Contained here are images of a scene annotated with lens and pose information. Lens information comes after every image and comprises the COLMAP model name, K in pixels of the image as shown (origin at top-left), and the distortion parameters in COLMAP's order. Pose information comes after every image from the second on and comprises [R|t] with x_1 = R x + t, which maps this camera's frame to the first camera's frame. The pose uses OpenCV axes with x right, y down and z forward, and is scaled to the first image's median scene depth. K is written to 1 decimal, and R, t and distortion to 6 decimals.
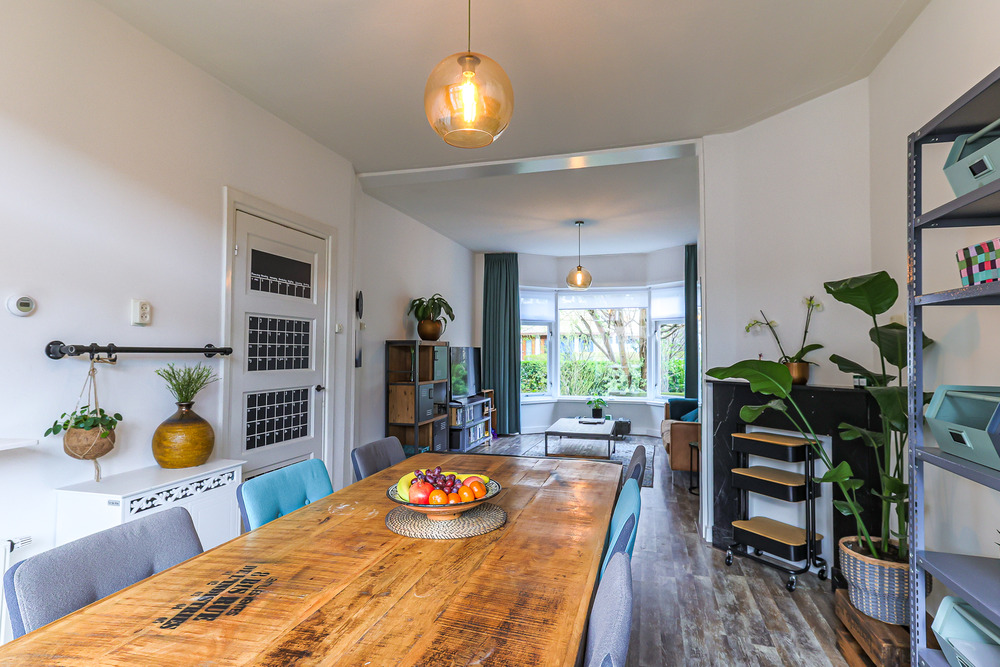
lens RADIAL K [[488.1, 0, 500.0], [0, 488.1, 333.5], [0, 0, 1]] dist [-0.001578, 0.000004]
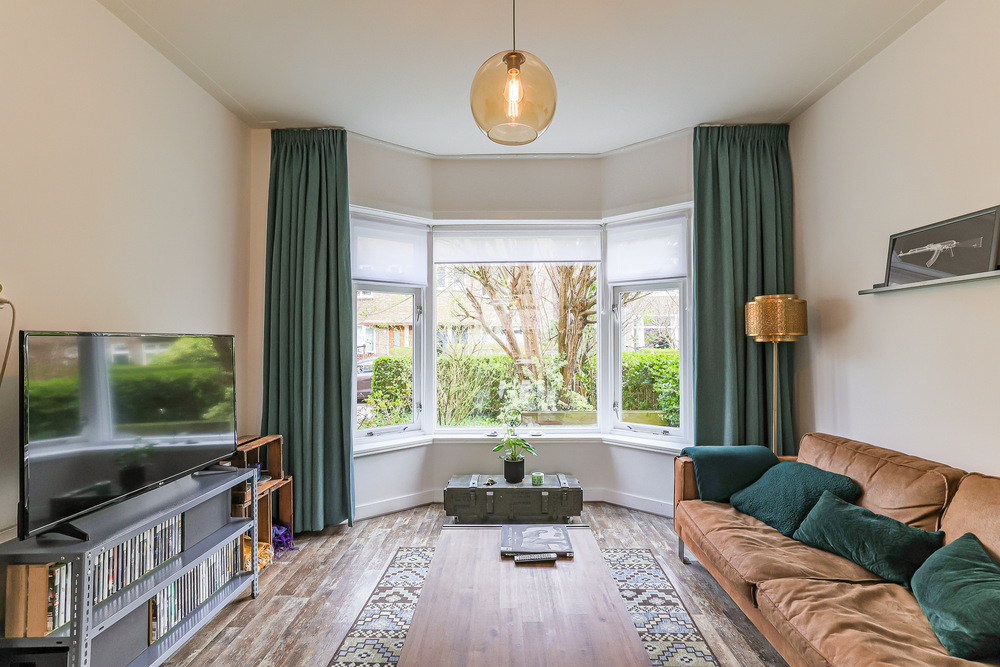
lens RADIAL K [[458.0, 0, 500.0], [0, 458.0, 333.5], [0, 0, 1]] dist [0.000812, 0.000167]
pose [[0.962977, 0.000546, 0.269583, 0.058559], [-0.004568, 0.999887, 0.014292, 0.019609], [-0.269545, -0.014994, 0.962871, 0.534414]]
